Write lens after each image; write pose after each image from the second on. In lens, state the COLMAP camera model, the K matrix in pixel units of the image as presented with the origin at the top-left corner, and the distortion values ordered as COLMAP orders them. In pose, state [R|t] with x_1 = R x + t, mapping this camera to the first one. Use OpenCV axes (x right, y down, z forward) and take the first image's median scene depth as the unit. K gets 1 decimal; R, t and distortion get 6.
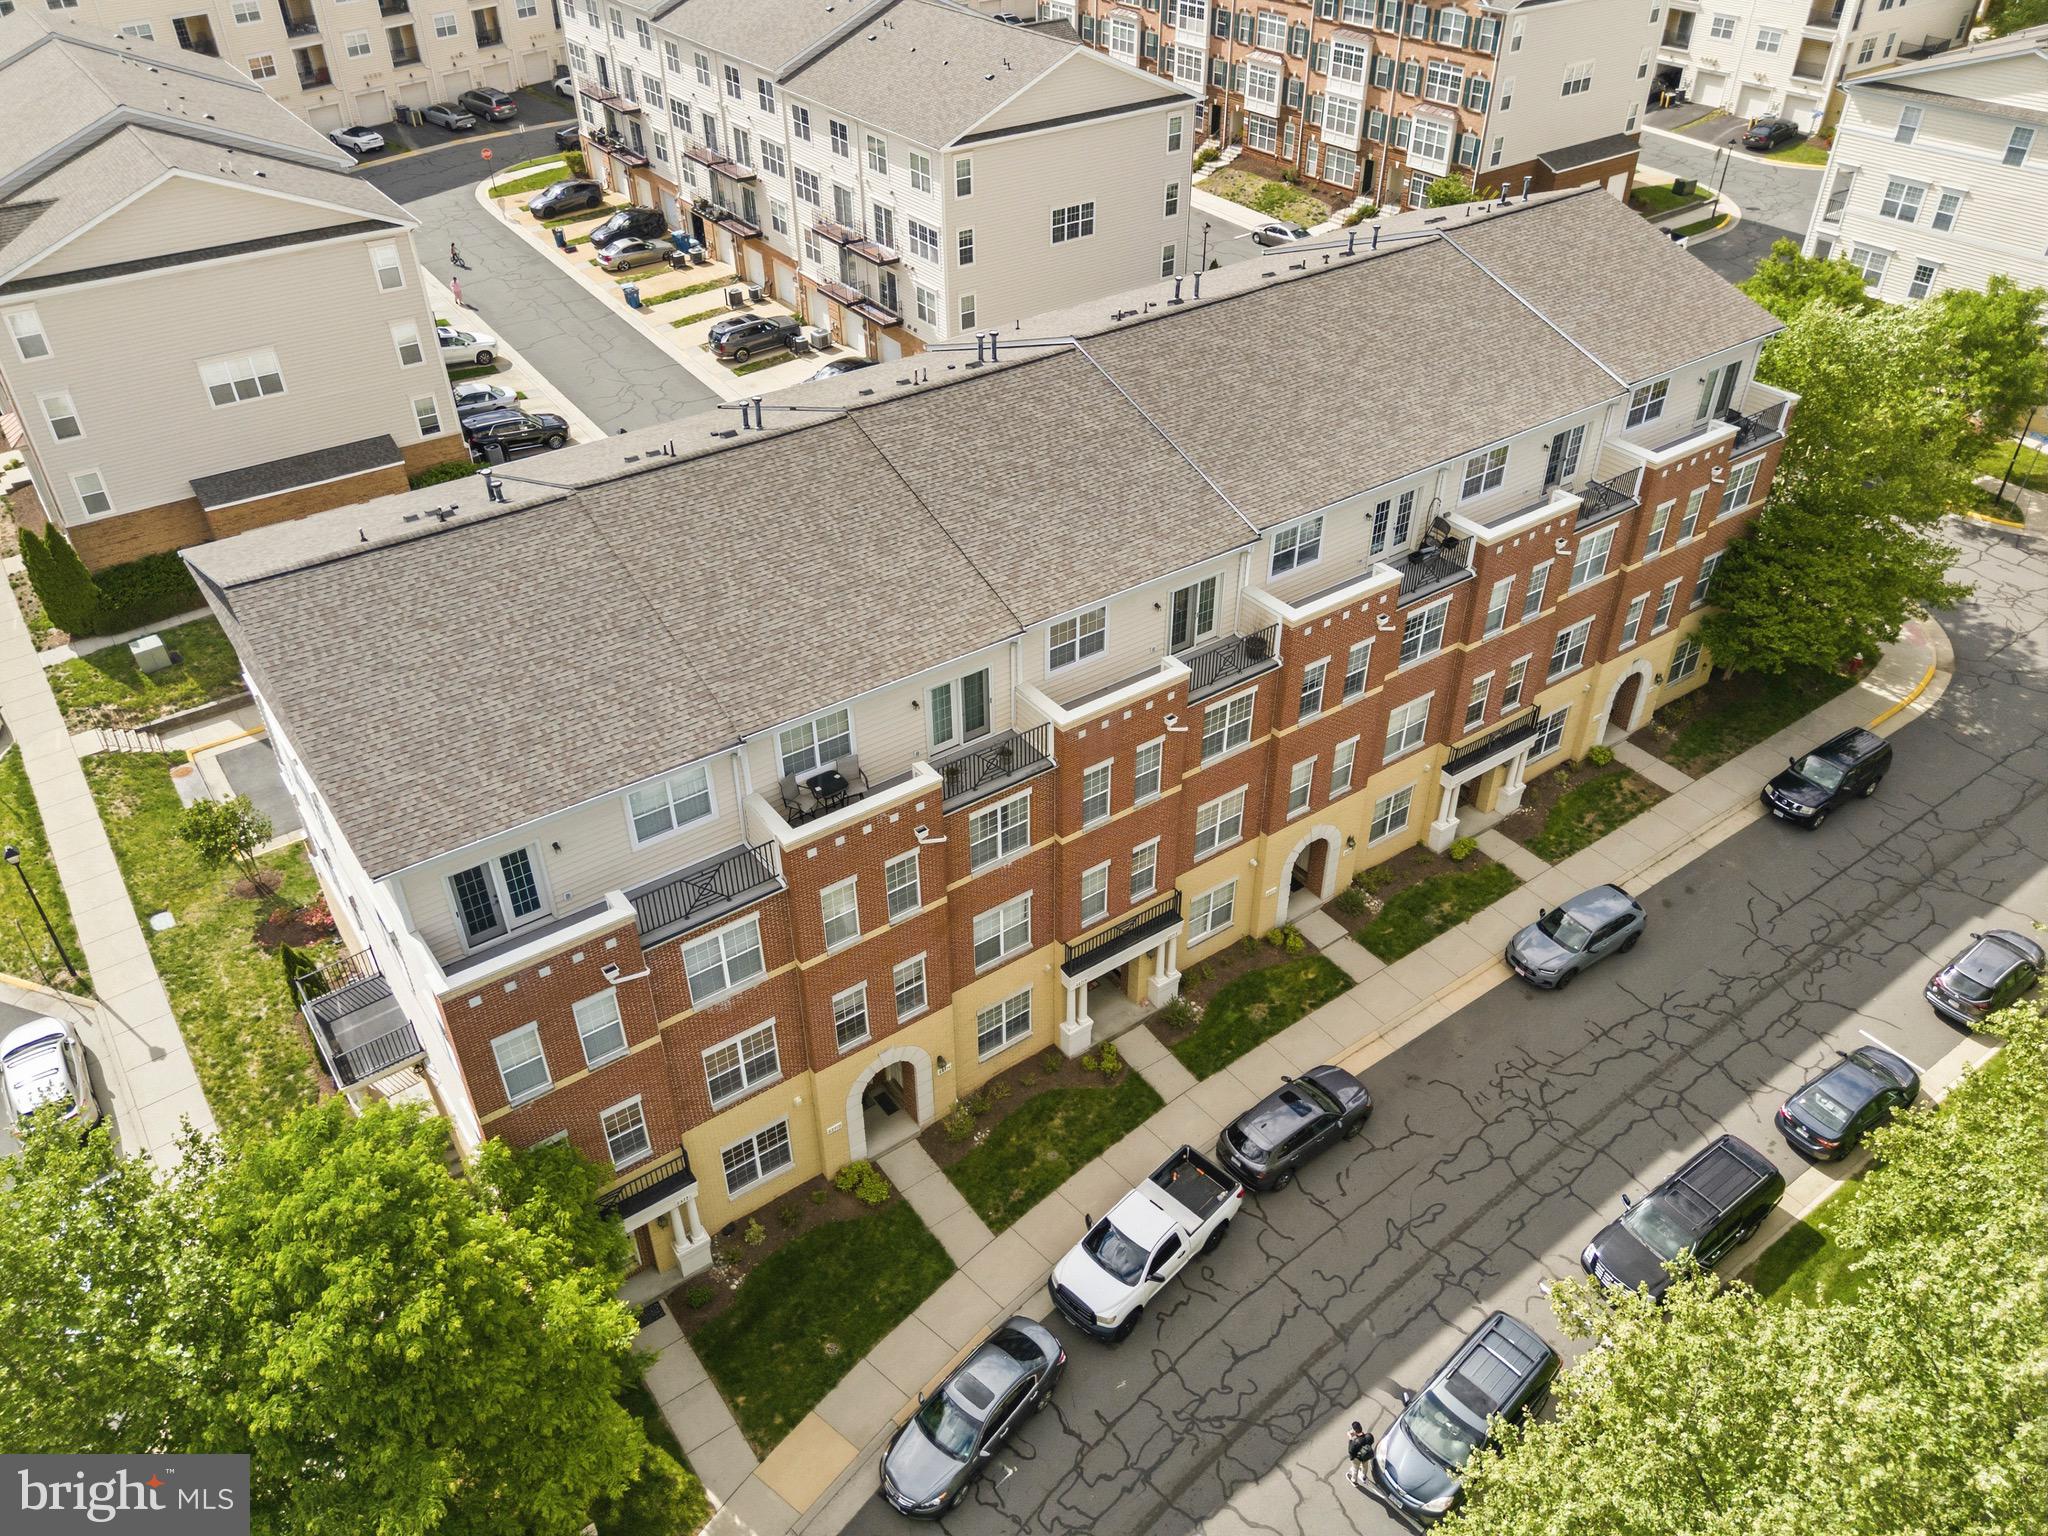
lens RADIAL K [[1514.1, 0, 1025.7], [0, 1514.1, 769.9], [0, 0, 1]] dist [0.053873, -0.030622]
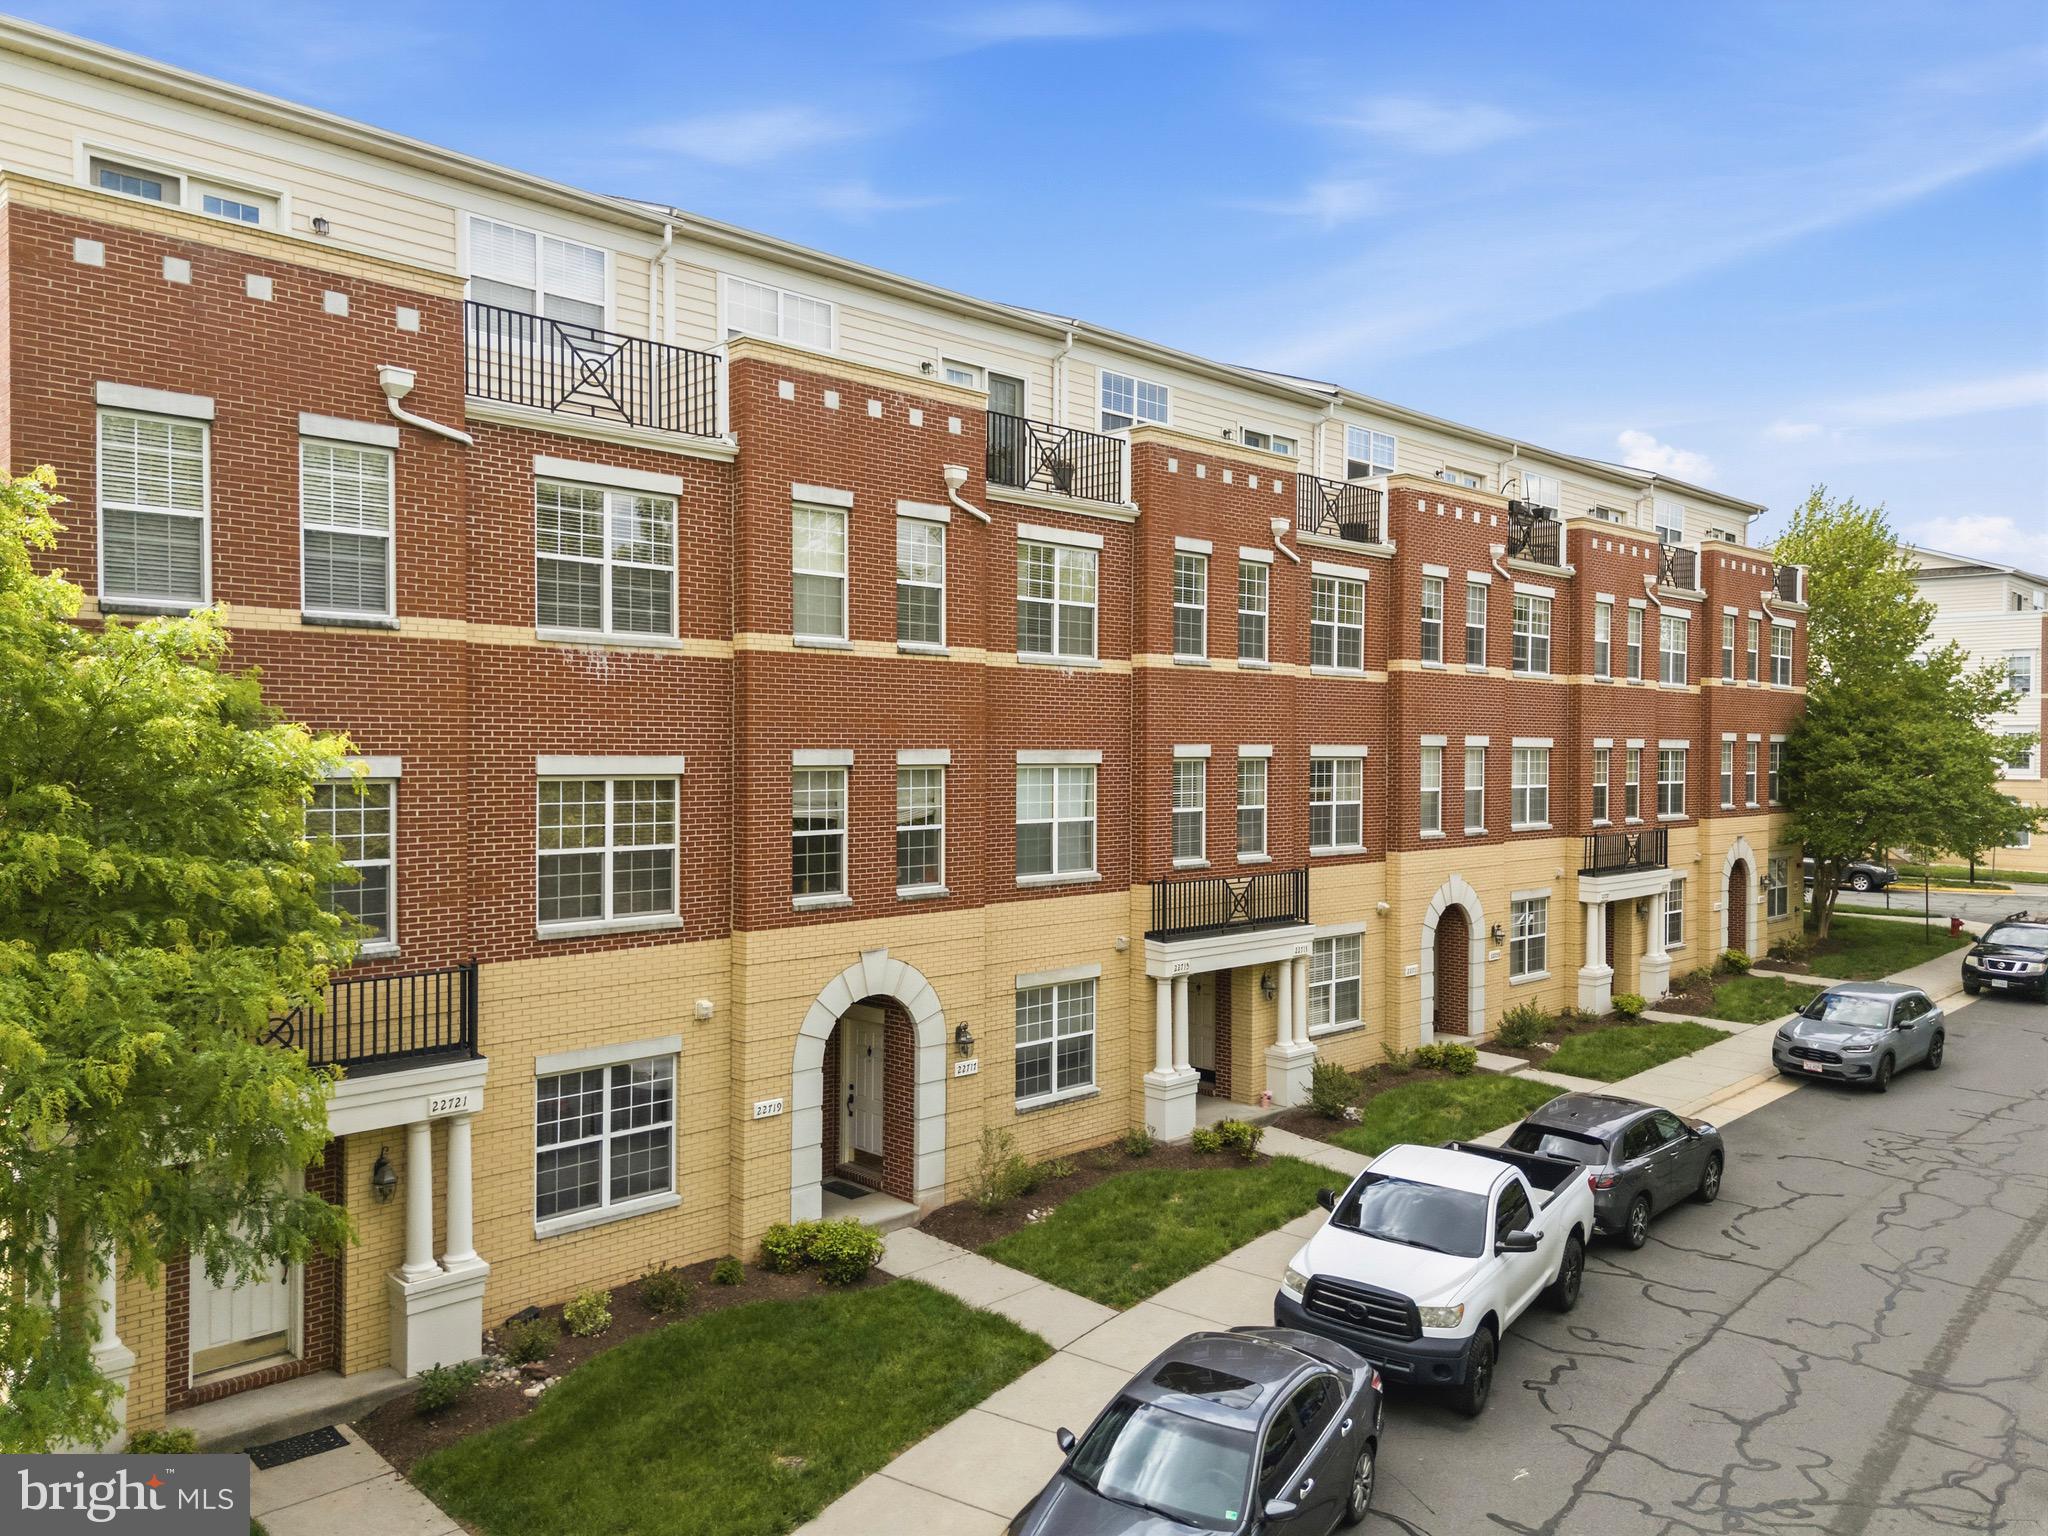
lens RADIAL K [[1514.1, 0, 1029.4], [0, 1514.1, 767.0], [0, 0, 1]] dist [0.053873, -0.030622]
pose [[0.986305, 0.010046, 0.164625, -0.118878], [0.088773, 0.808890, -0.581220, 0.417241], [-0.139003, 0.587874, 0.796920, 0.509475]]
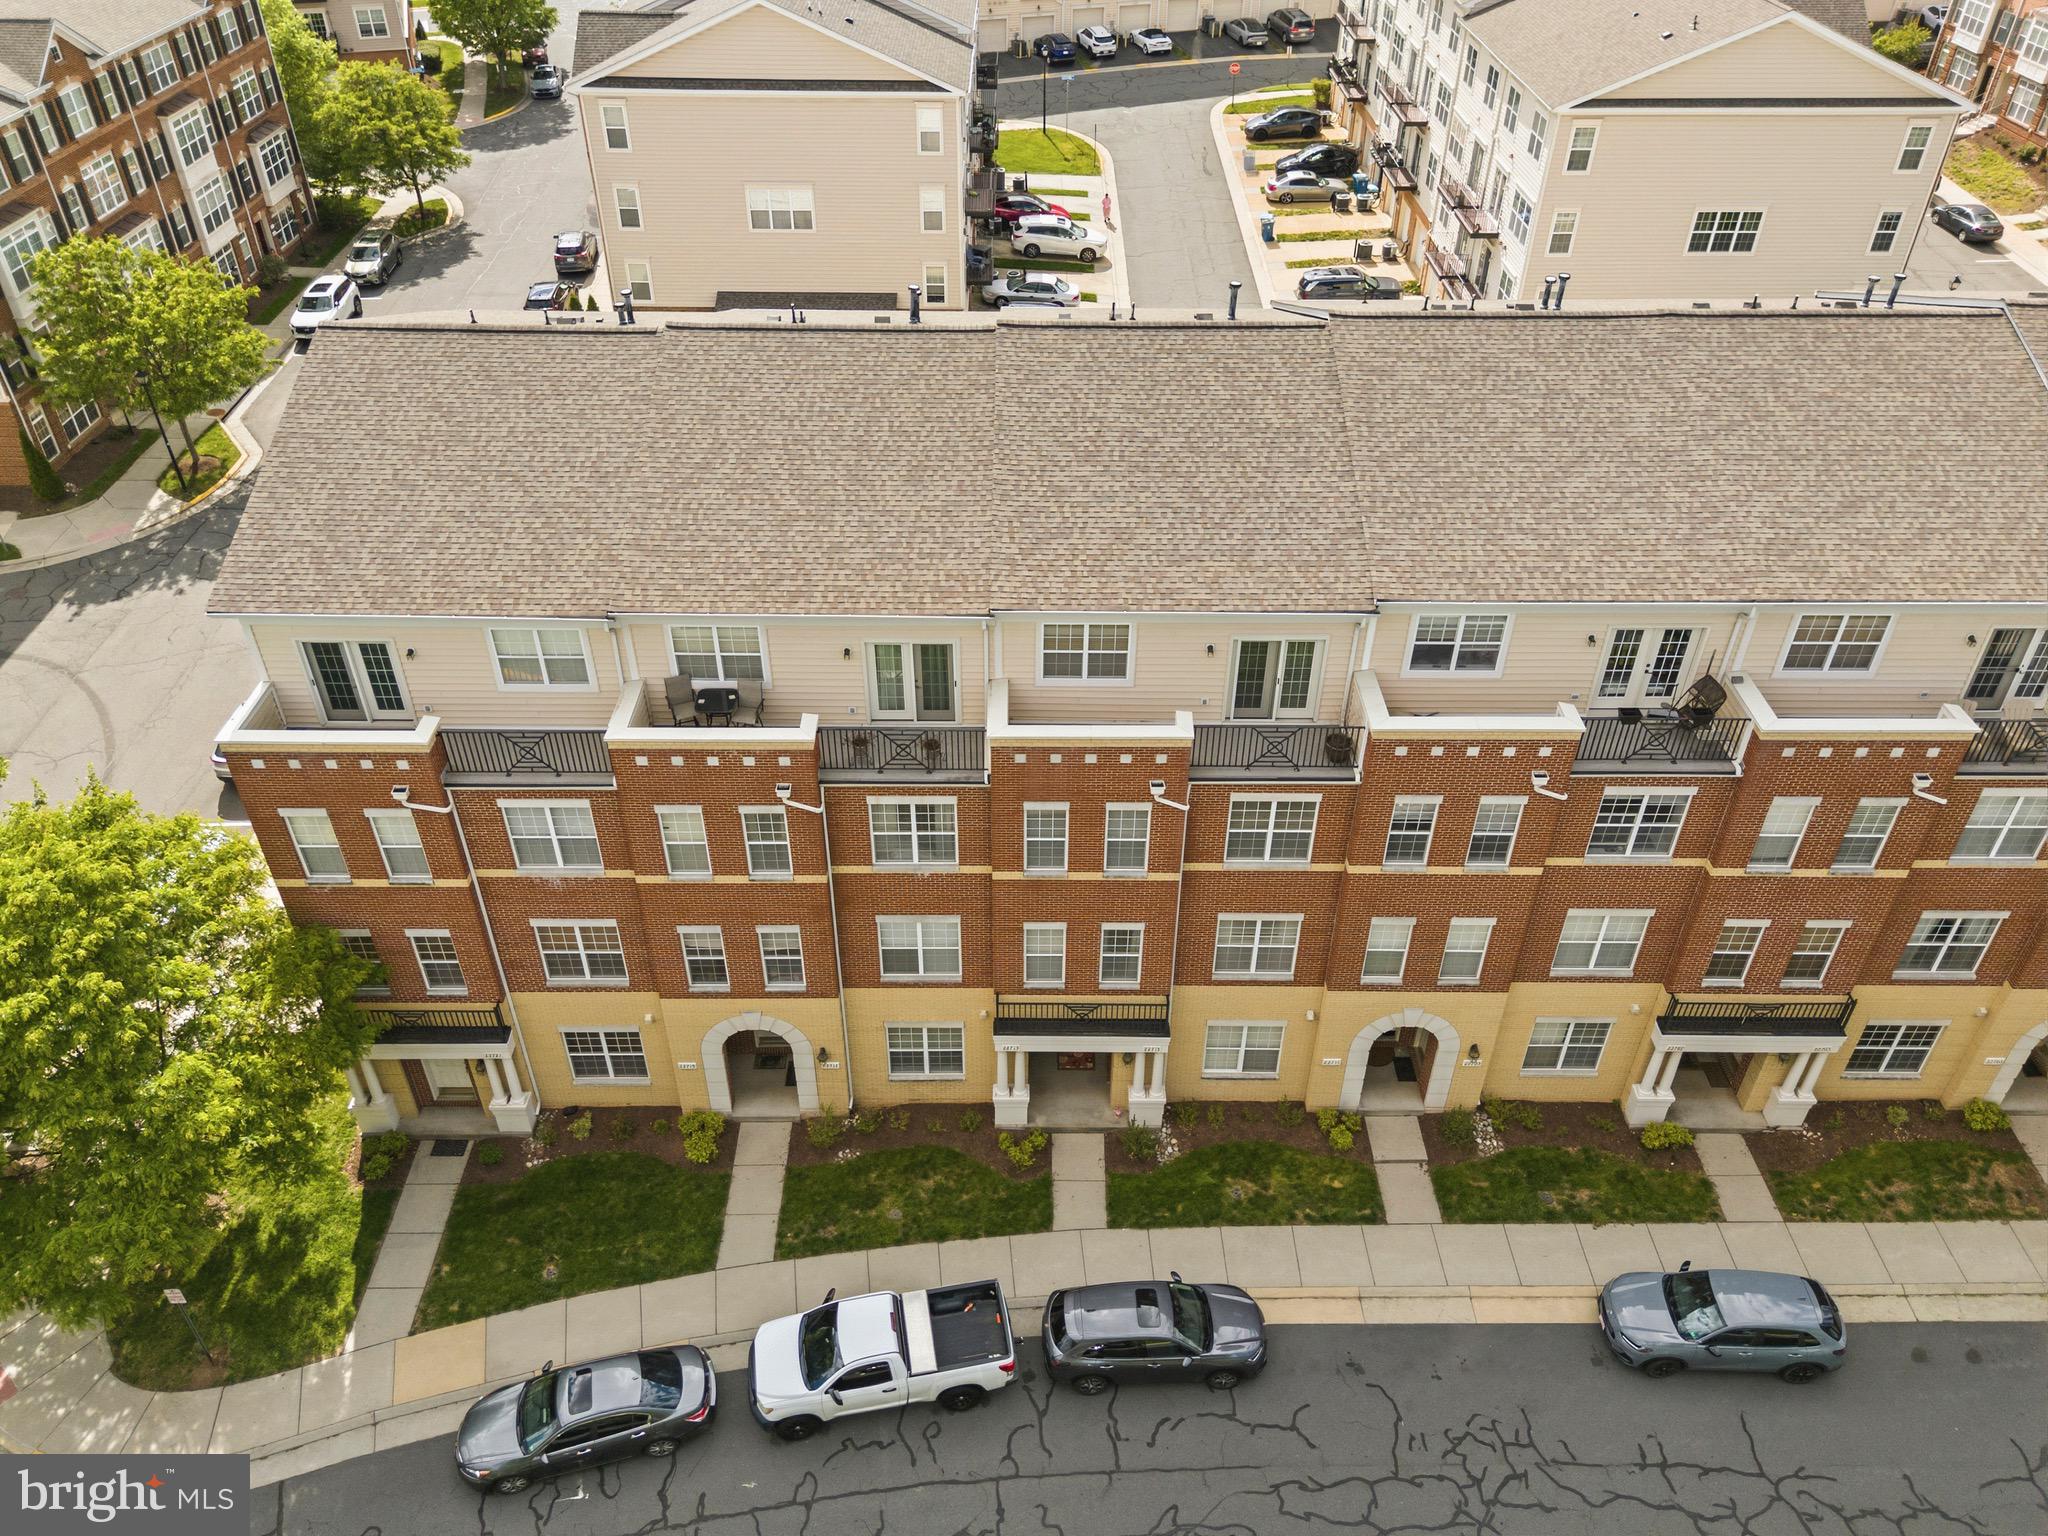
lens RADIAL K [[1514.1, 0, 1018.7], [0, 1514.1, 768.1], [0, 0, 1]] dist [0.053873, -0.030622]
pose [[0.811836, 0.361215, -0.458745, 0.375741], [-0.353838, 0.929330, 0.105570, -0.095200], [0.464459, 0.076616, 0.882274, 0.253660]]
